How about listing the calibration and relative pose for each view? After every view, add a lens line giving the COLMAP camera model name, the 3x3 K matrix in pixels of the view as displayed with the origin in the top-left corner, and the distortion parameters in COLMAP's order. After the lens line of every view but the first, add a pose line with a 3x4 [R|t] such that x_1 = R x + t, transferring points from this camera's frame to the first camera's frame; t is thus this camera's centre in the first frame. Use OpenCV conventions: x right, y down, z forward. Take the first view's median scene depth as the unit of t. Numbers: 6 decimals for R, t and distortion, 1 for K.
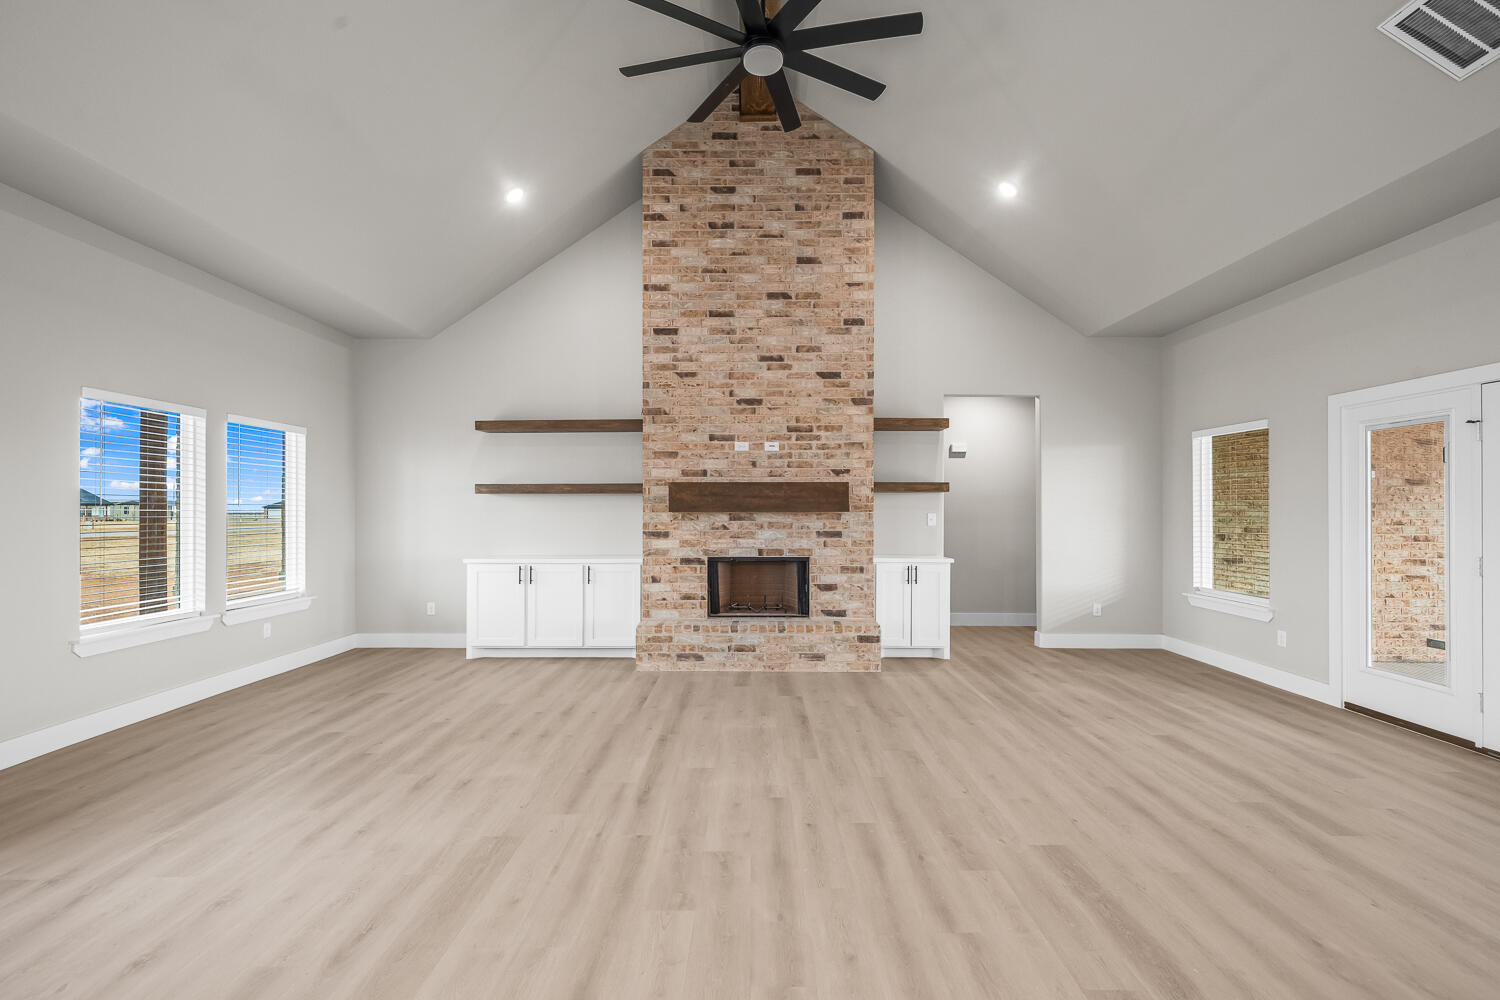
lens RADIAL K [[660.5, 0, 753.9], [0, 660.5, 507.0], [0, 0, 1]] dist [0.001549, 0.000262]
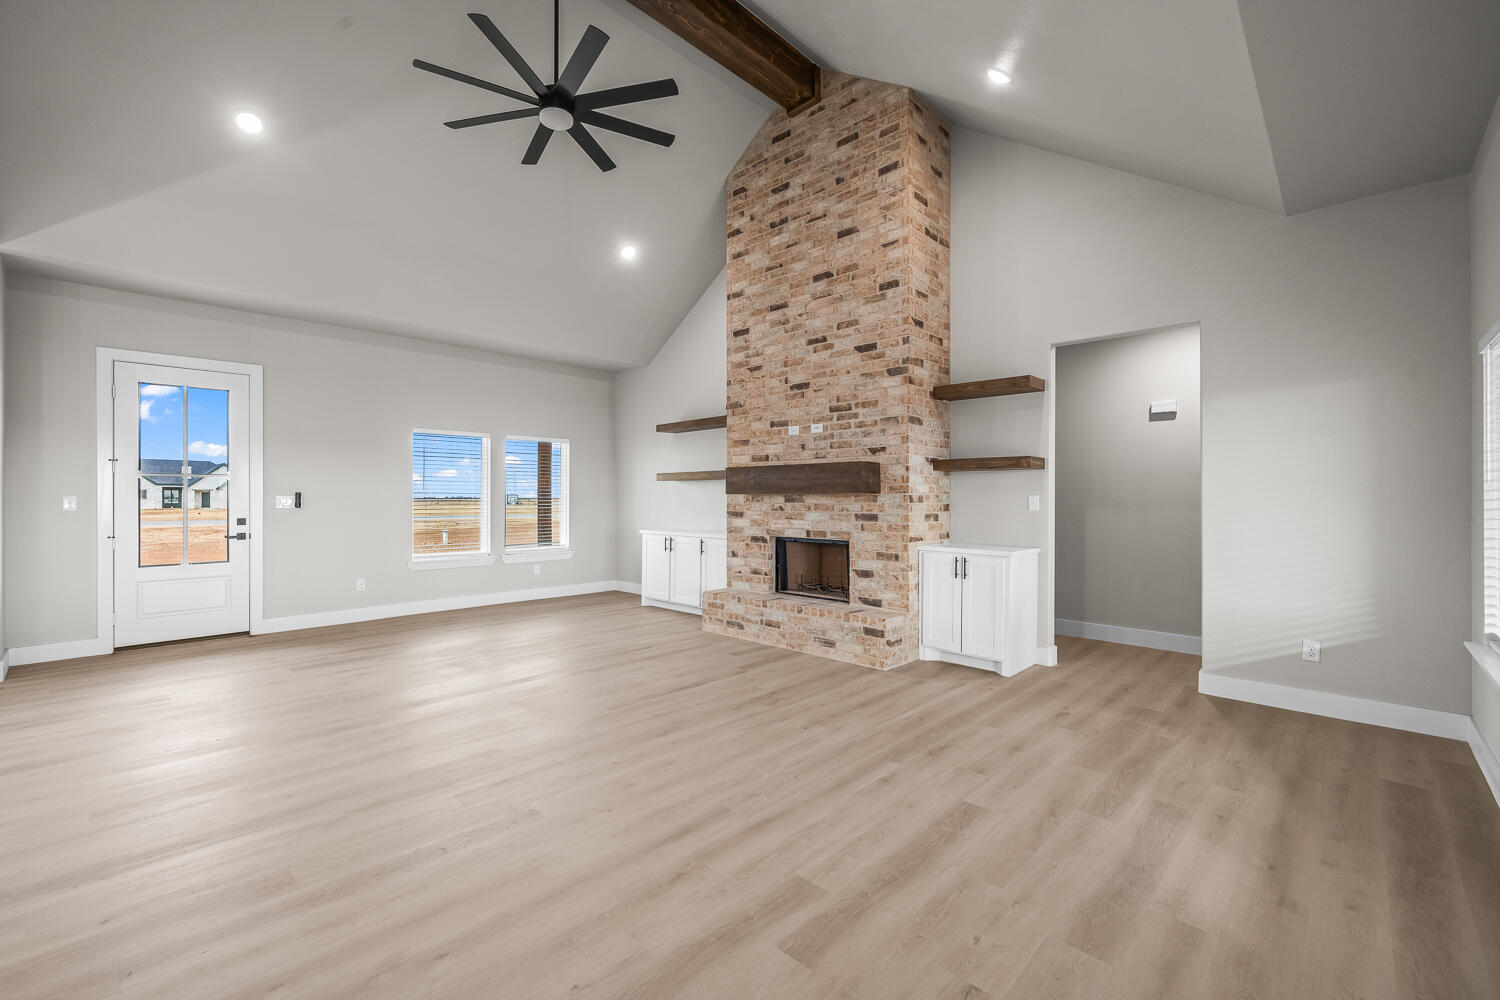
lens RADIAL K [[636.0, 0, 751.2], [0, 636.0, 495.0], [0, 0, 1]] dist [0.000522, 0.000102]
pose [[0.722748, -0.002415, -0.691107, 0.621254], [0.002887, 0.999996, -0.000475, 0.009458], [0.691105, -0.001652, 0.722752, 0.233674]]
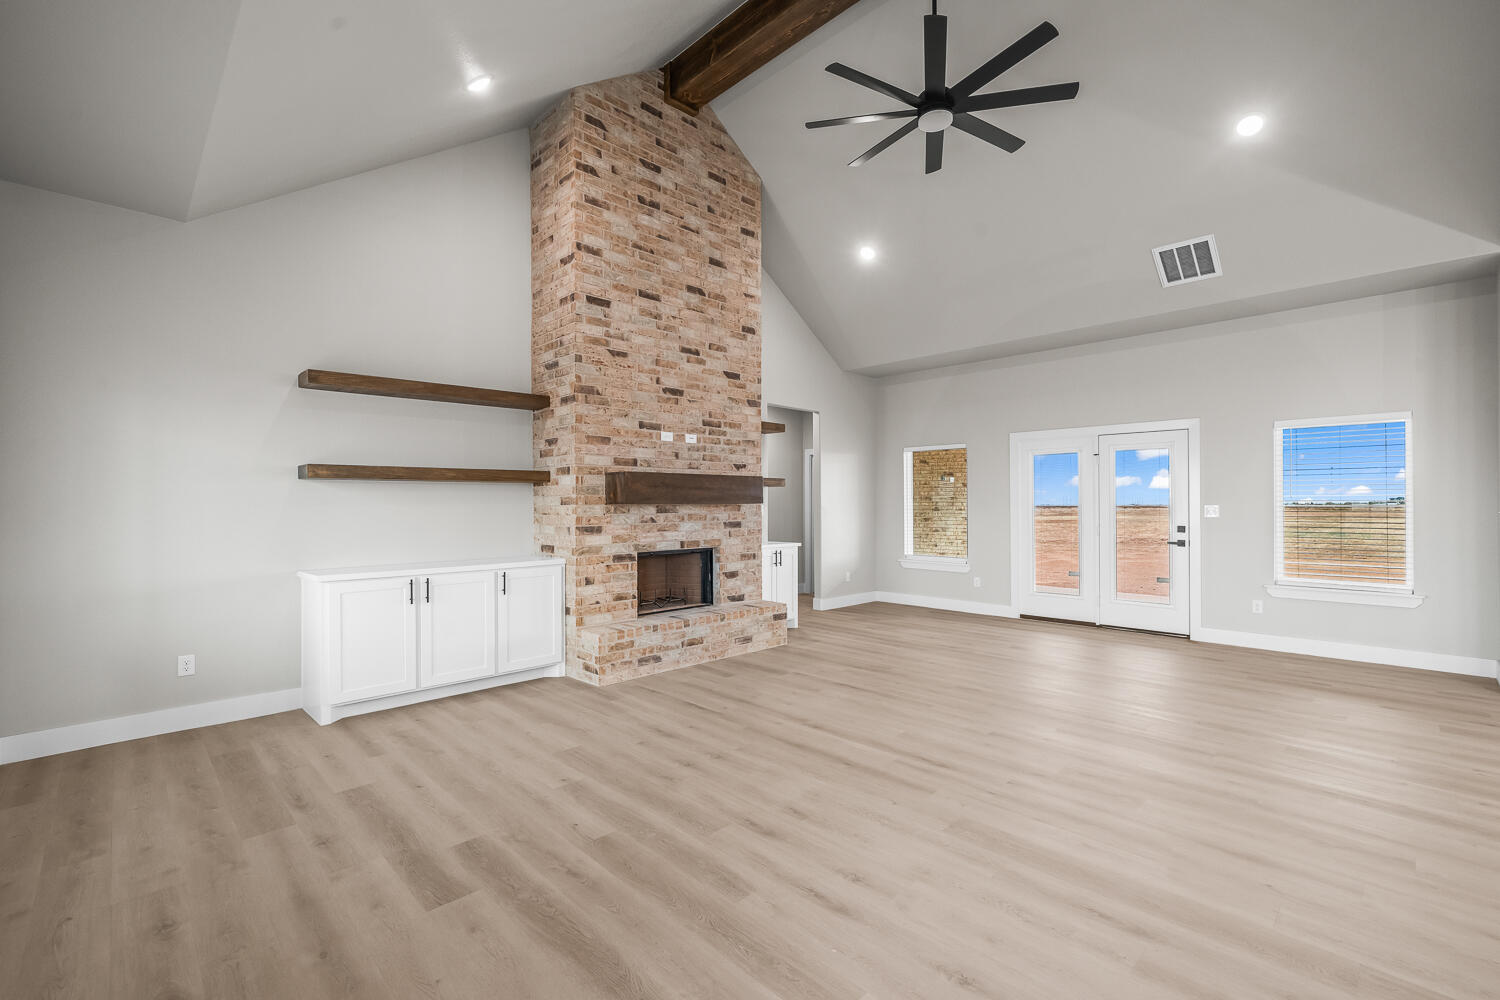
lens RADIAL K [[644.0, 0, 750.0], [0, 644.0, 500.0], [0, 0, 1]] dist [-0.000191, 0.000006]
pose [[0.714515, 0.001462, 0.699619, -0.593612], [0.000380, 0.999997, -0.002477, 0.003949], [-0.699620, 0.002036, 0.714512, 0.237524]]
